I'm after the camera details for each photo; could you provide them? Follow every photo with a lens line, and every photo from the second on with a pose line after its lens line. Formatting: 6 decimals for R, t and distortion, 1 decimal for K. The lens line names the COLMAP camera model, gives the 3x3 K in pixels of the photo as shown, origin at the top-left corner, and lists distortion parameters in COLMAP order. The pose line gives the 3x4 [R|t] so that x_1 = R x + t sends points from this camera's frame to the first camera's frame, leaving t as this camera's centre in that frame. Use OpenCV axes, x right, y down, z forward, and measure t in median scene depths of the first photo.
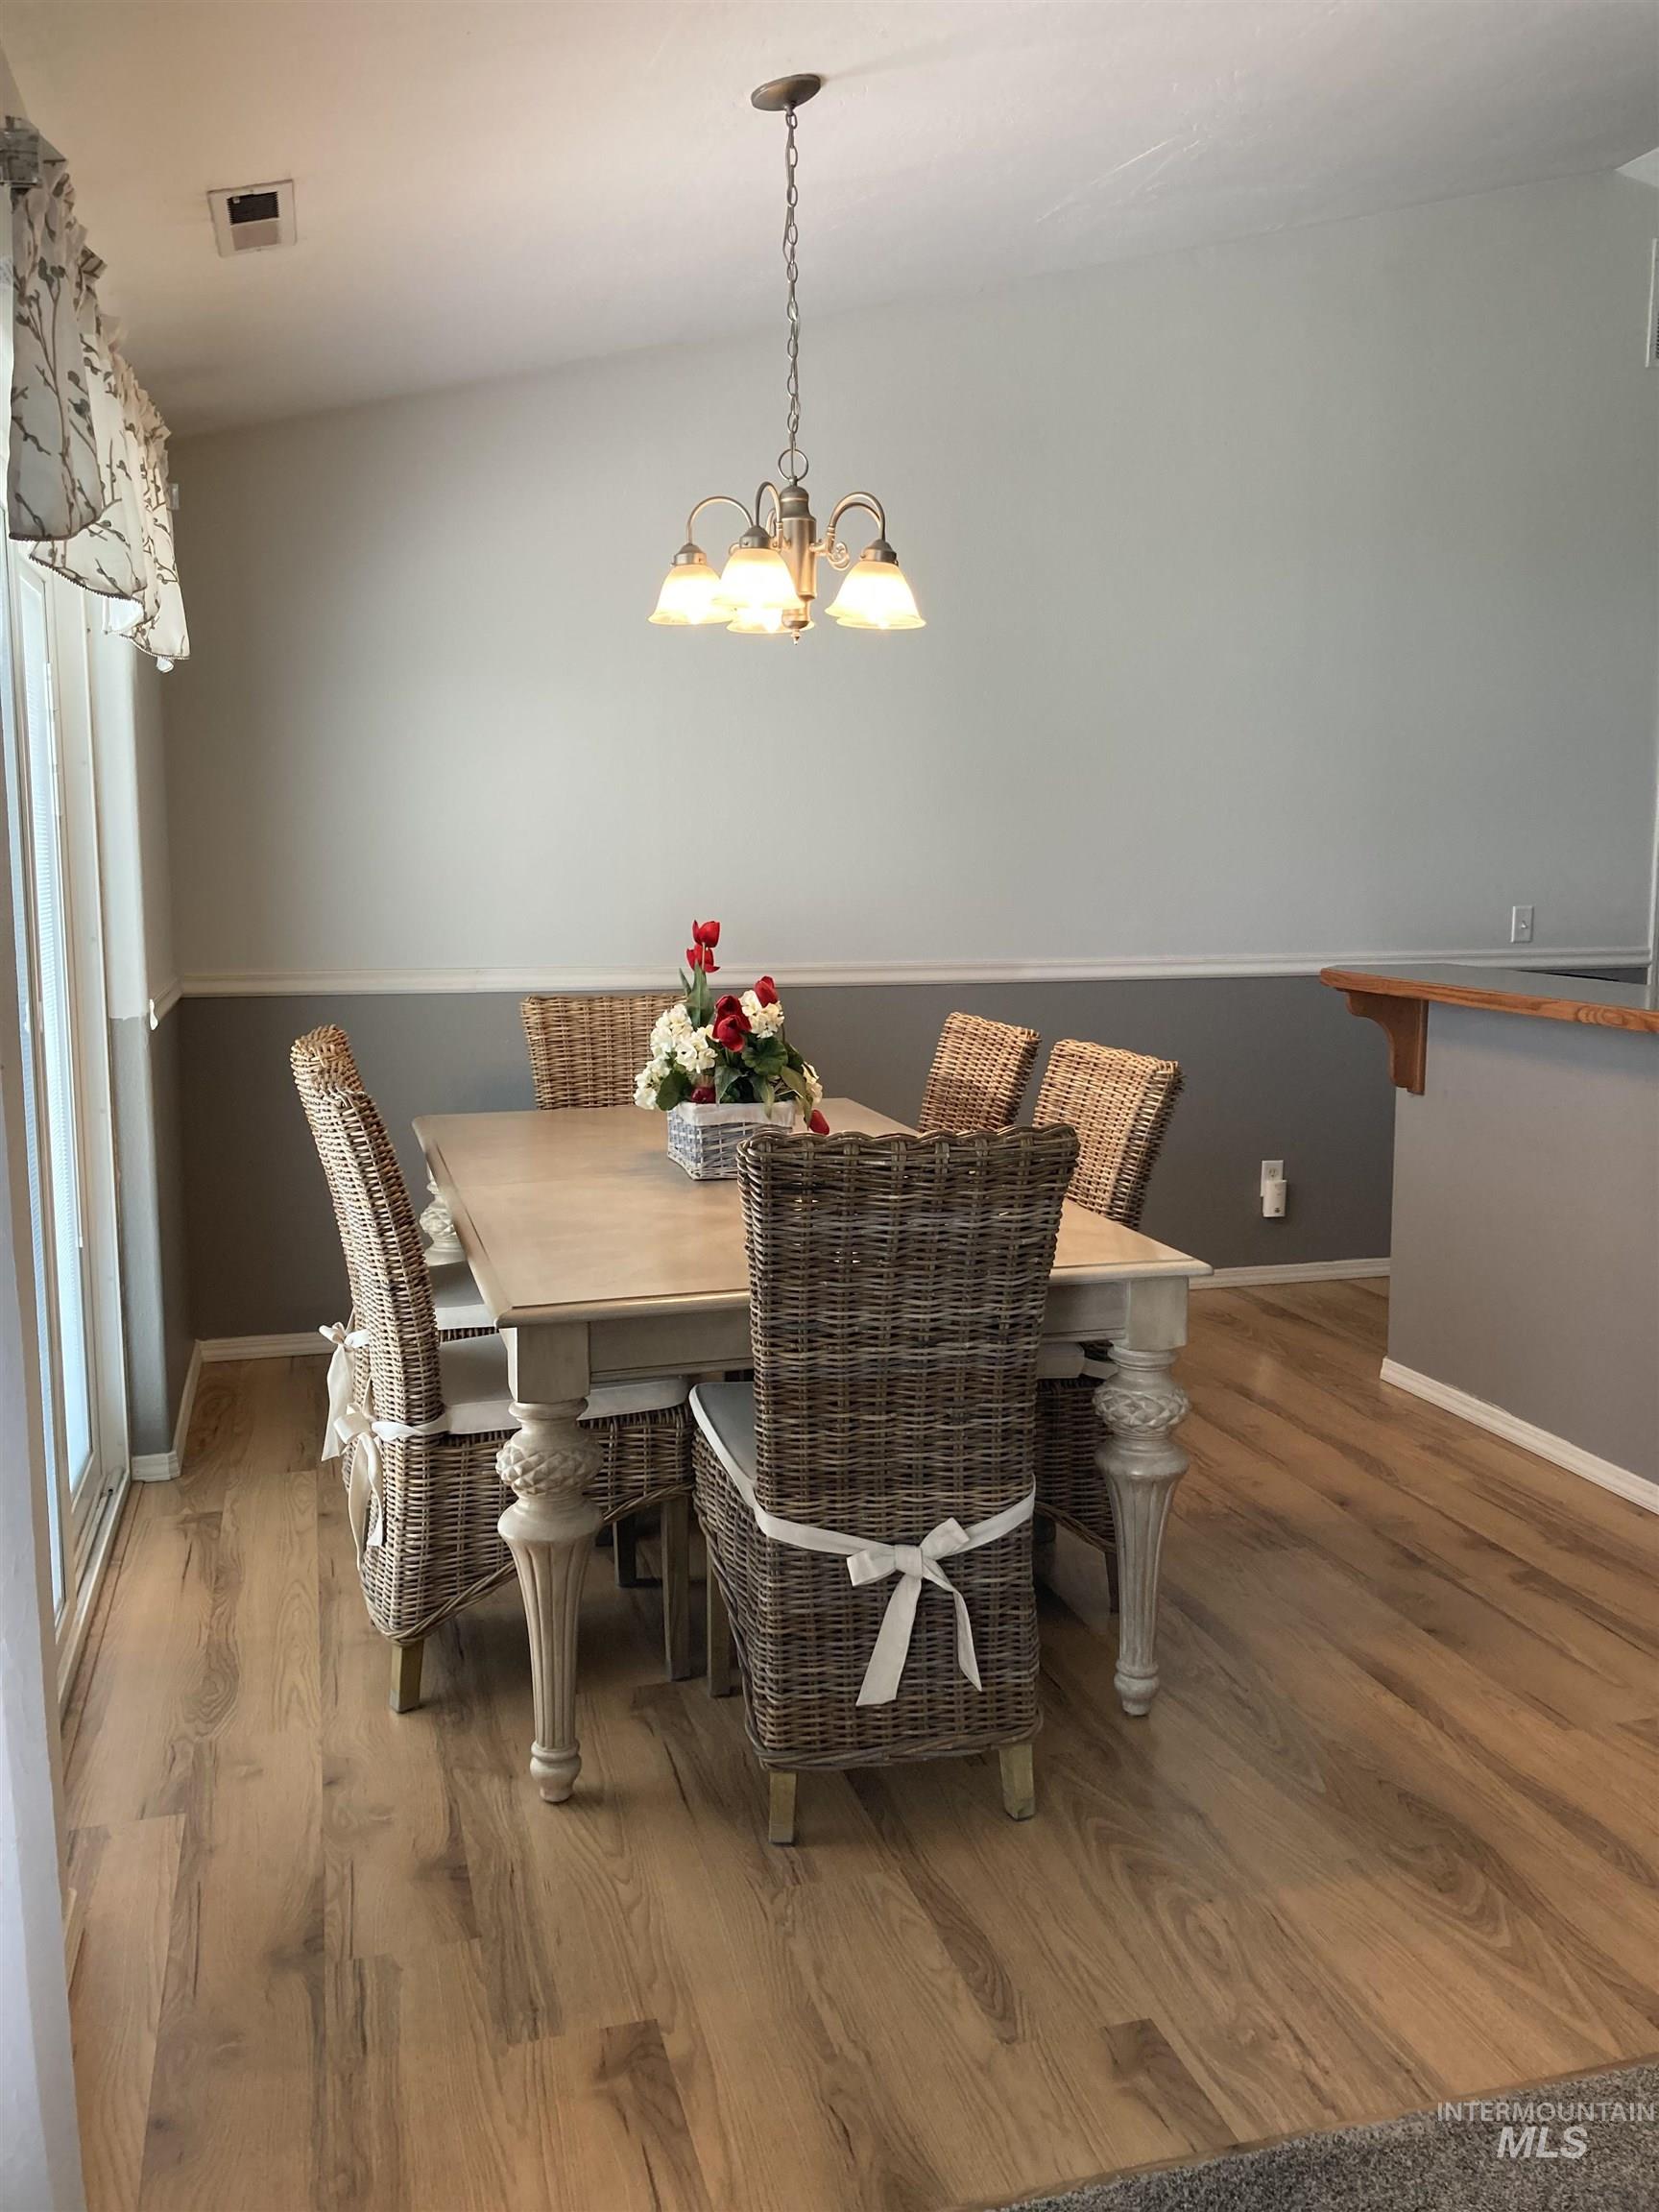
lens RADIAL K [[1792.2, 0, 829.5], [0, 1792.2, 1106.0], [0, 0, 1]] dist [0.007494, -0.001016]
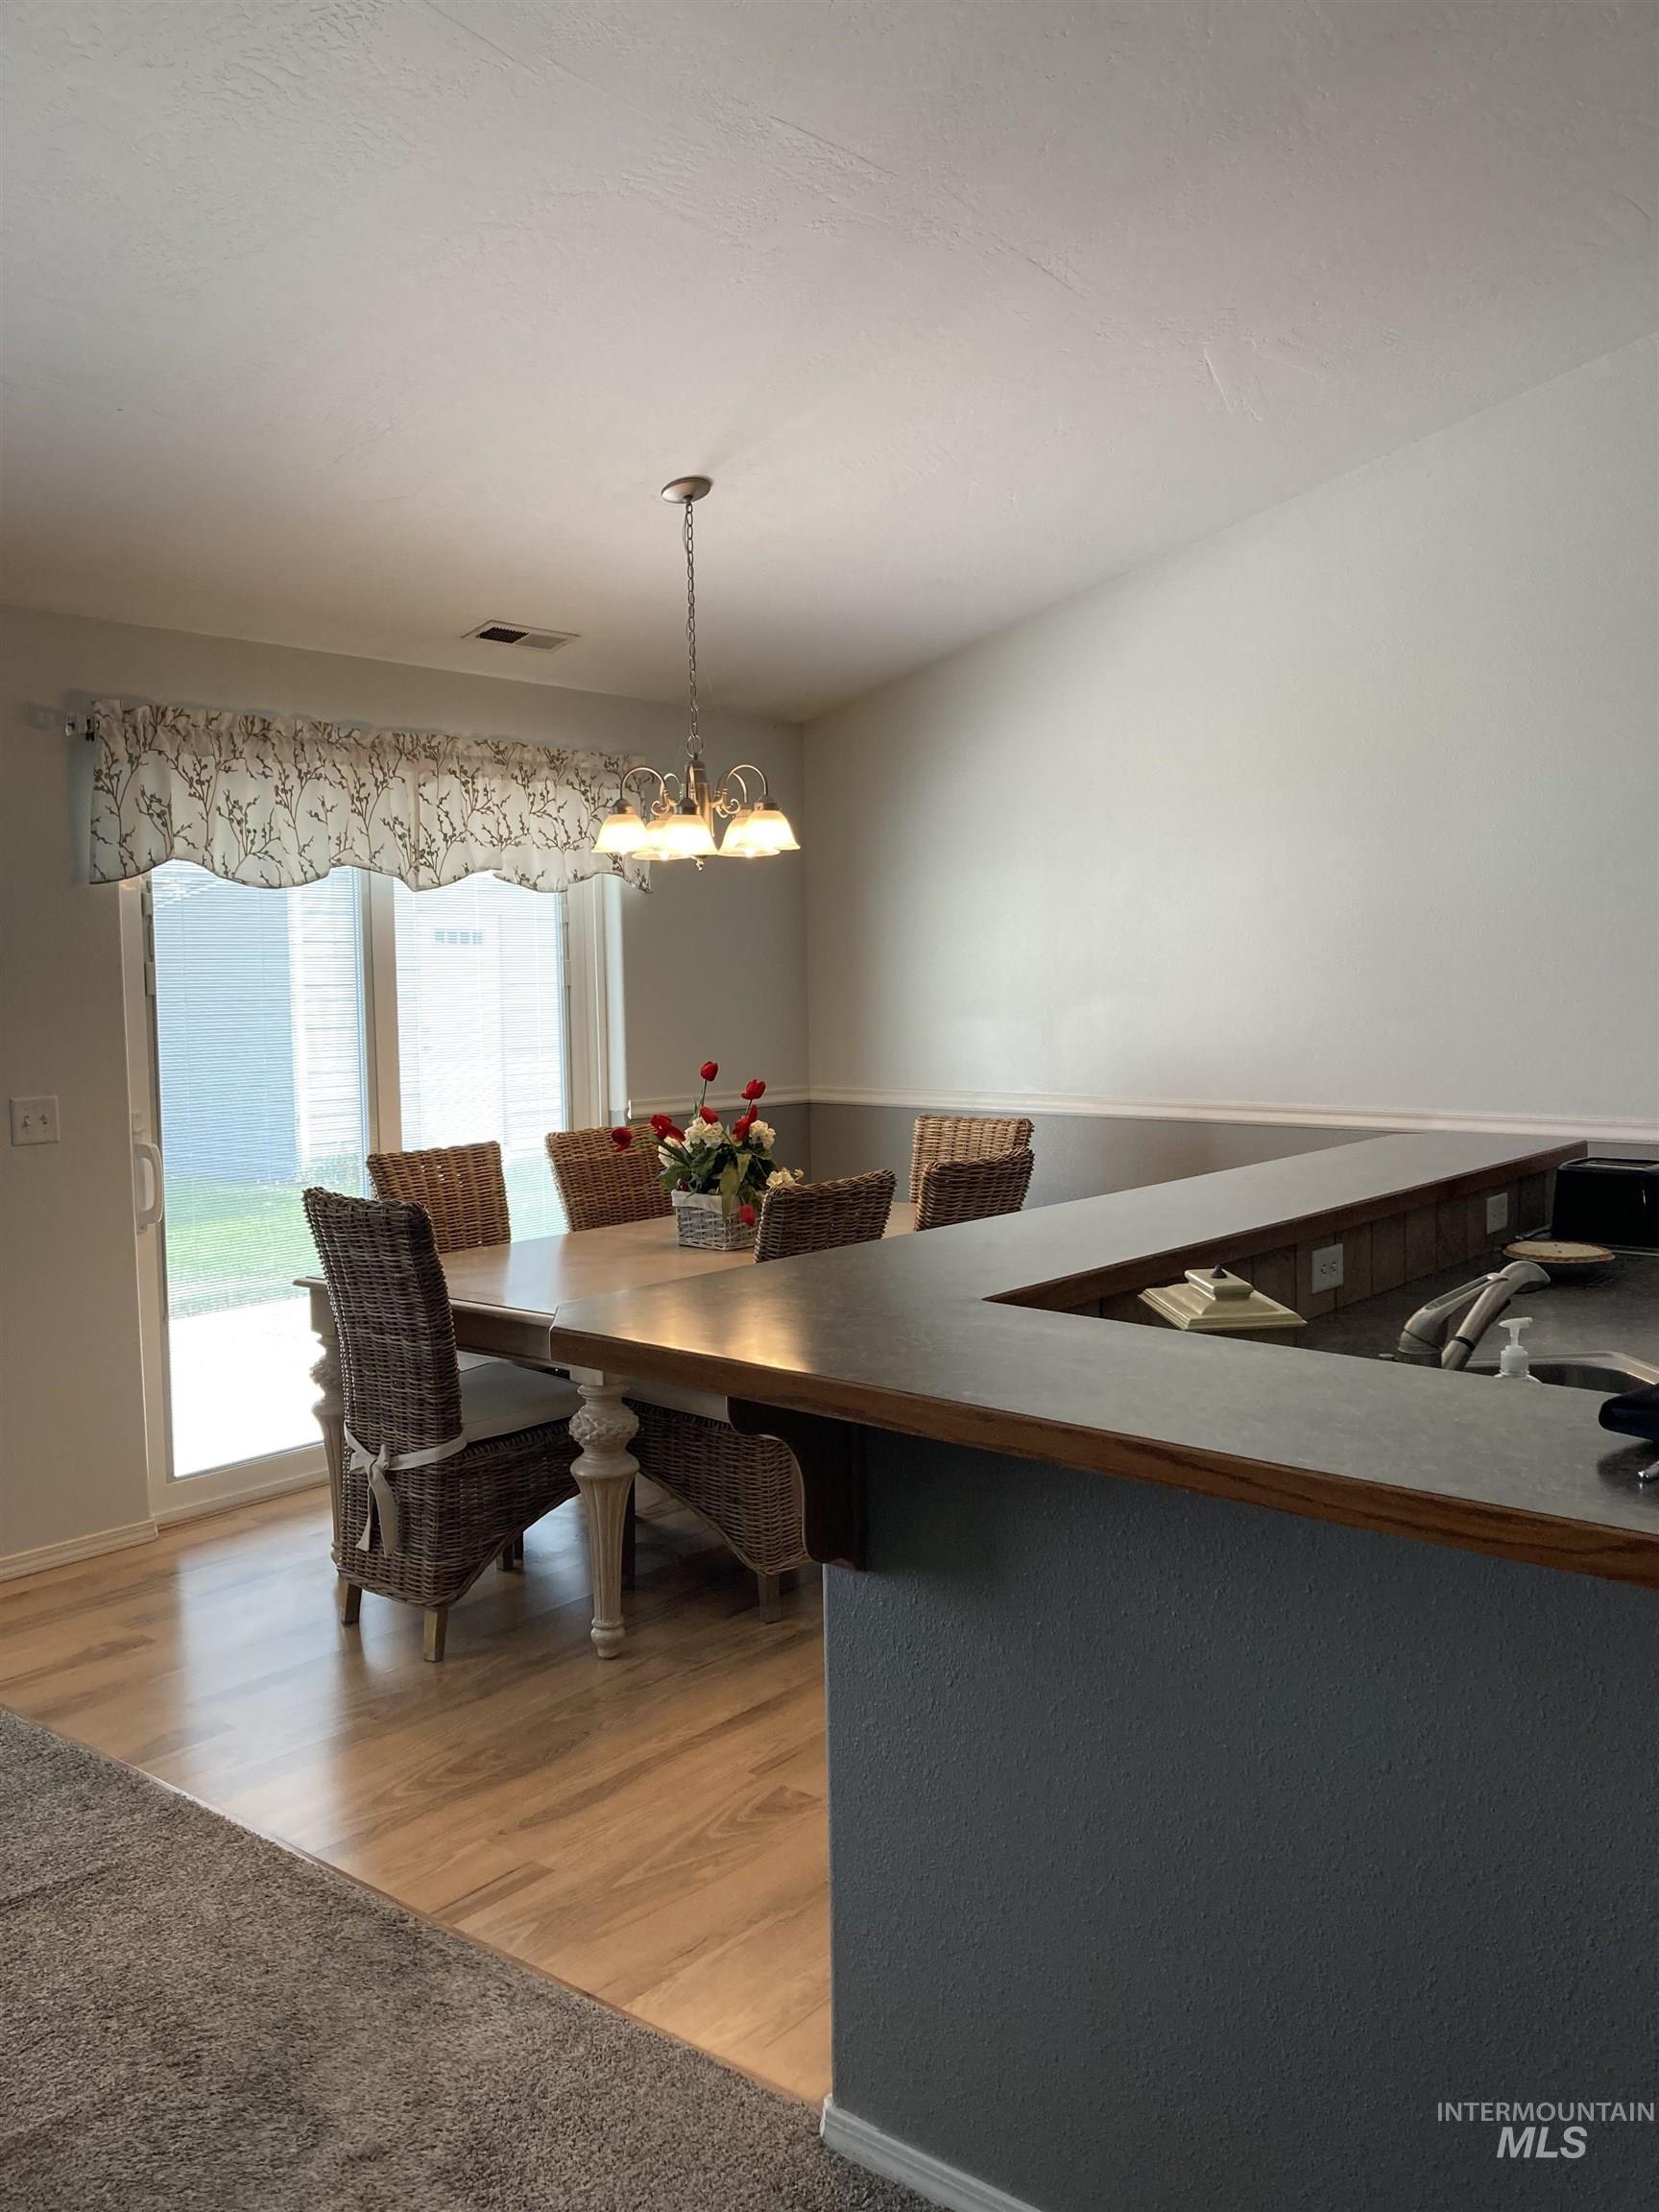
lens RADIAL K [[1833.6, 0, 857.0], [0, 1833.6, 1112.6], [0, 0, 1]] dist [0.019779, -0.000102]
pose [[0.583837, 0.061841, -0.809512, 1.403110], [-0.098767, 0.995099, 0.004786, -0.102971], [0.805841, 0.077159, 0.587083, 0.299790]]
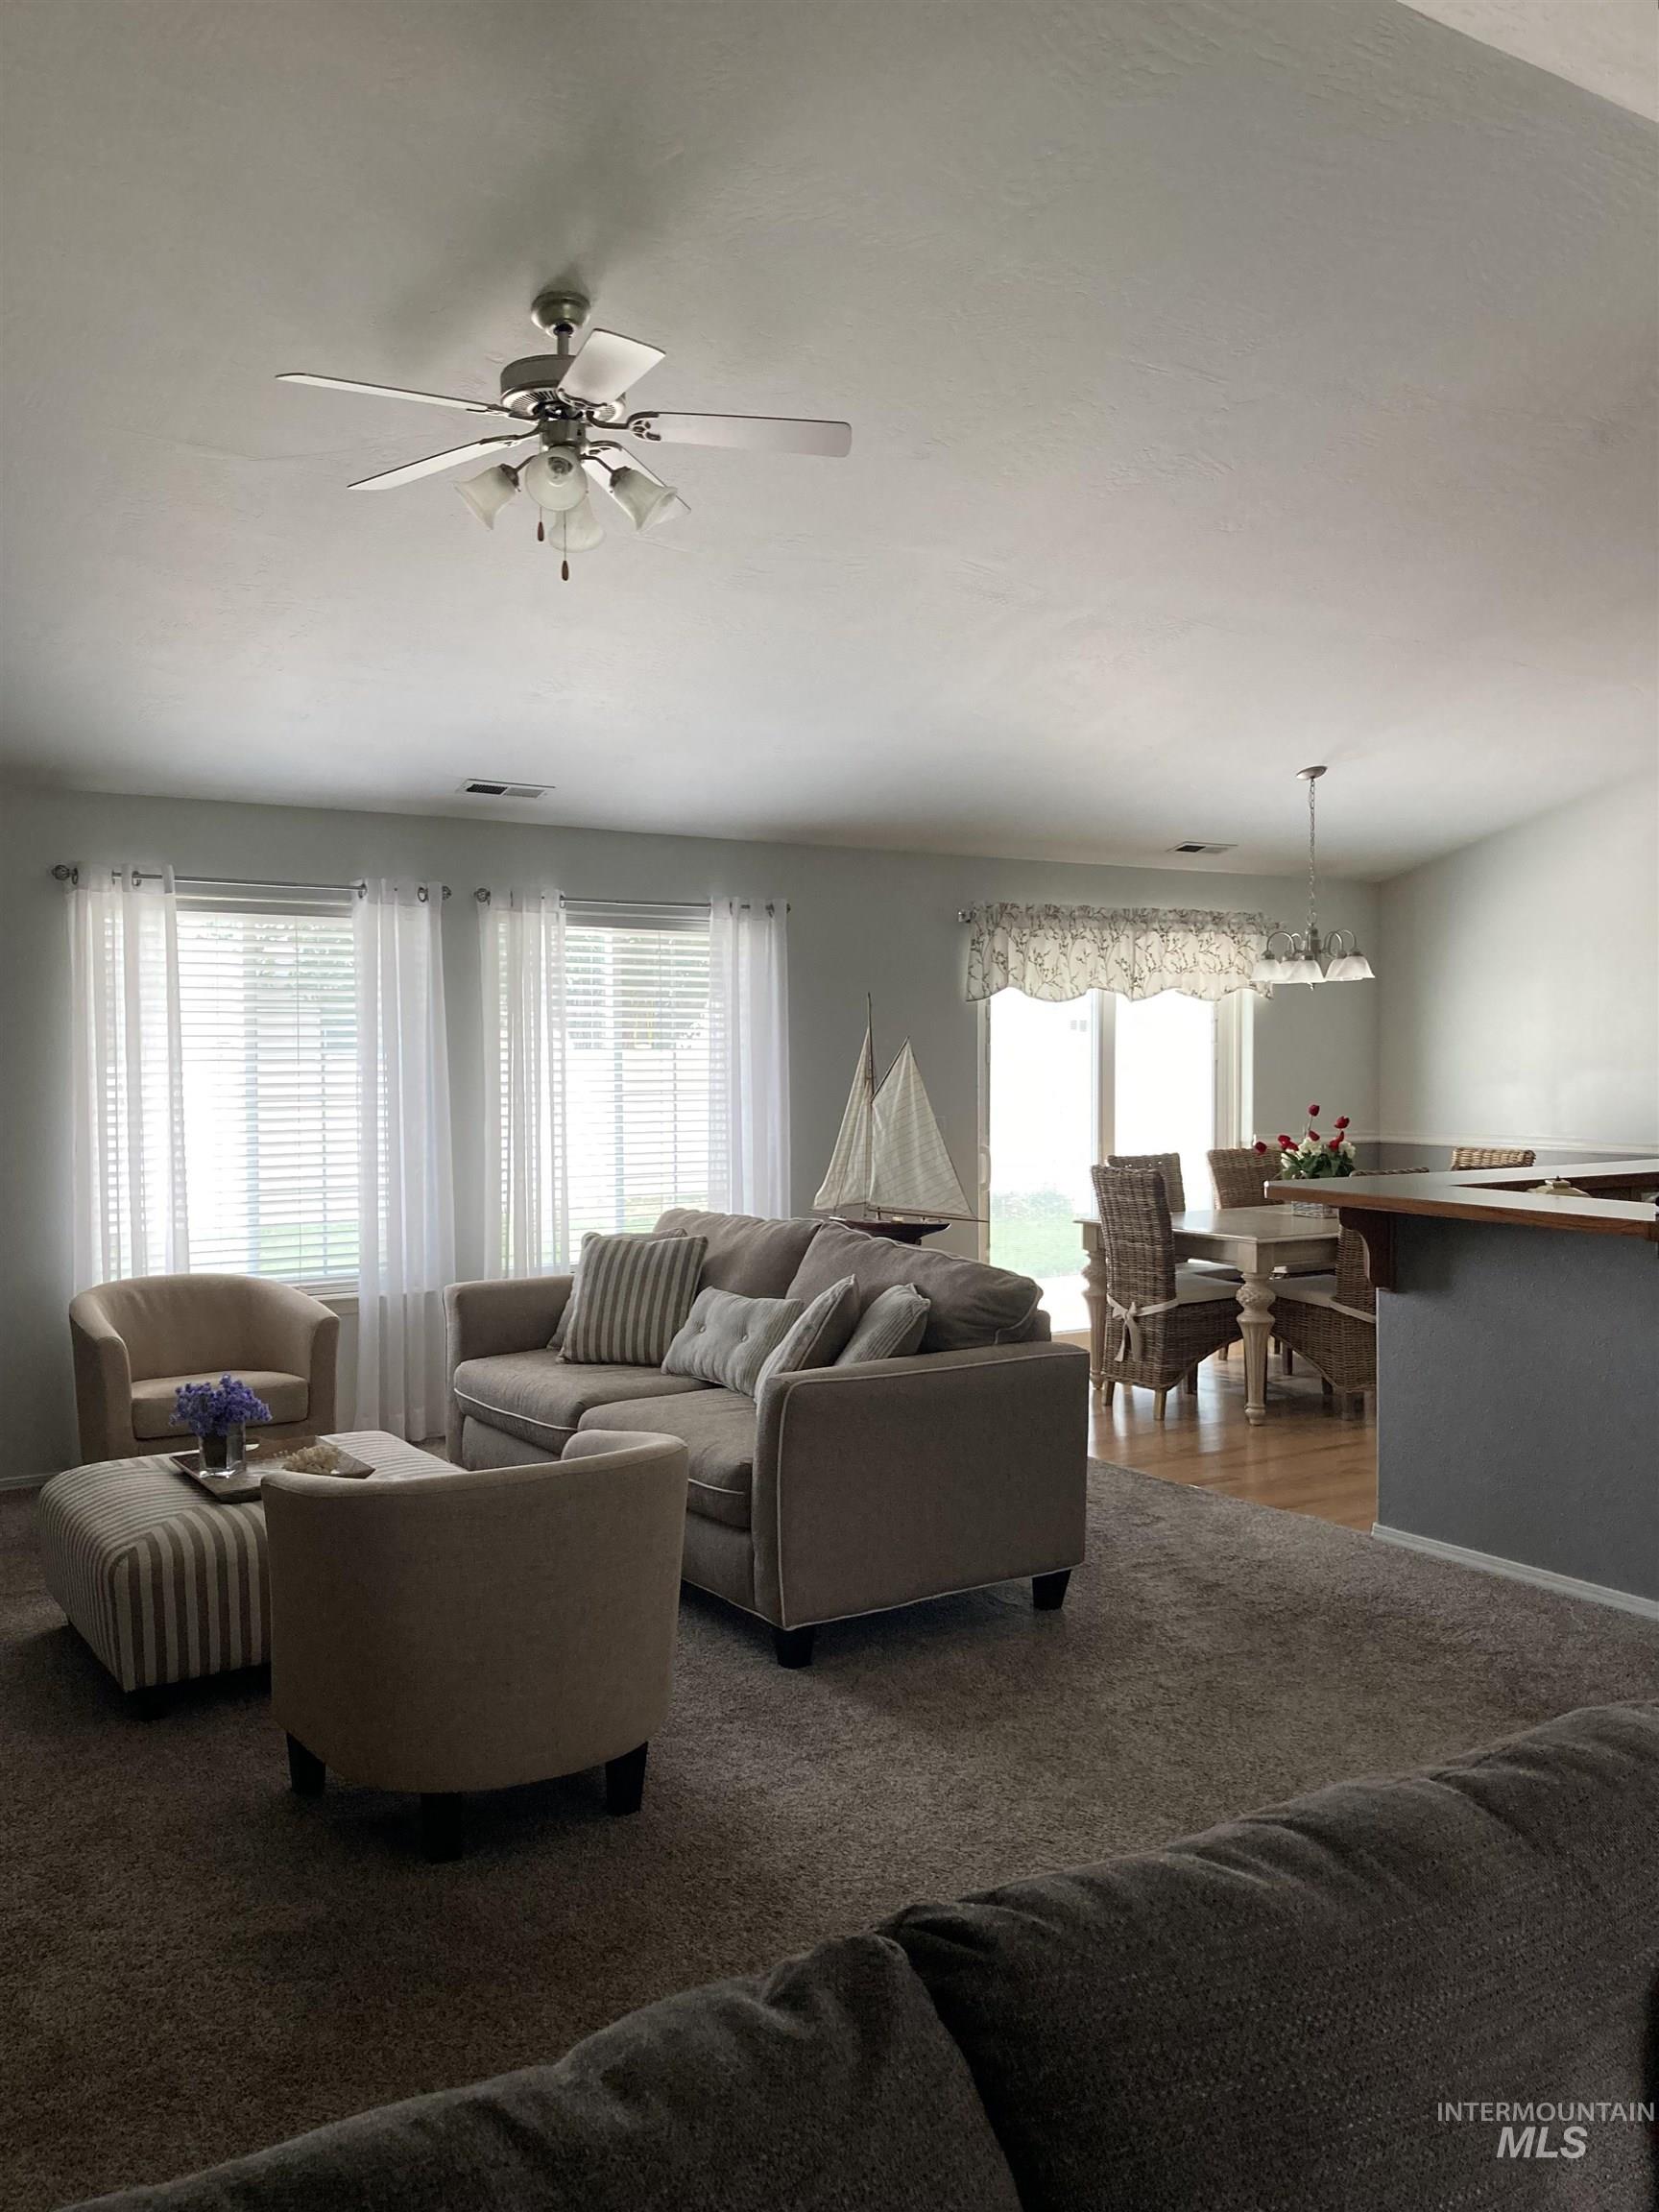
lens RADIAL K [[1845.2, 0, 824.5], [0, 1845.2, 1130.7], [0, 0, 1]] dist [0.083631, -0.004845]
pose [[0.298779, 0.039824, -0.953491, 2.431428], [-0.120257, 0.992736, 0.003780, -0.008898], [0.946715, 0.113534, 0.301398, -0.378306]]
